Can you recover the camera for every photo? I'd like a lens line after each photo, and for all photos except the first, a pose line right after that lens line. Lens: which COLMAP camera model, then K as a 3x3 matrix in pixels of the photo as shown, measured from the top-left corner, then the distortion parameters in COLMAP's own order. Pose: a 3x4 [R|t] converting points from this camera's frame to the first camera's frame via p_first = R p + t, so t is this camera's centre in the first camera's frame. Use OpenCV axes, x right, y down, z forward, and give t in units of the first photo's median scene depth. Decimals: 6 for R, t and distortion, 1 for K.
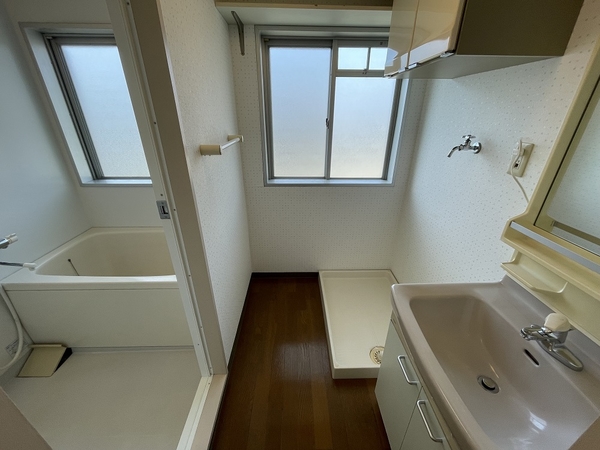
lens RADIAL K [[242.6, 0, 300.2], [0, 242.6, 224.8], [0, 0, 1]] dist [-0.000222, -0.001040]
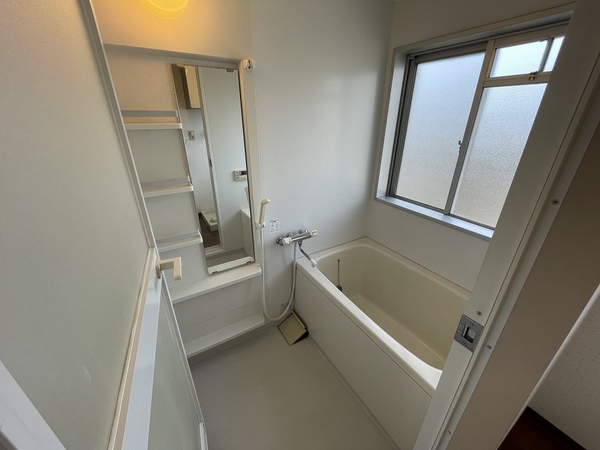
lens RADIAL K [[242.6, 0, 300.0], [0, 242.6, 224.4], [0, 0, 1]] dist [-0.000222, -0.001040]
pose [[0.504245, 0.350583, -0.789195, -0.226485], [-0.366090, 0.914484, 0.172332, -0.138572], [0.782122, 0.202018, 0.589469, 0.174384]]
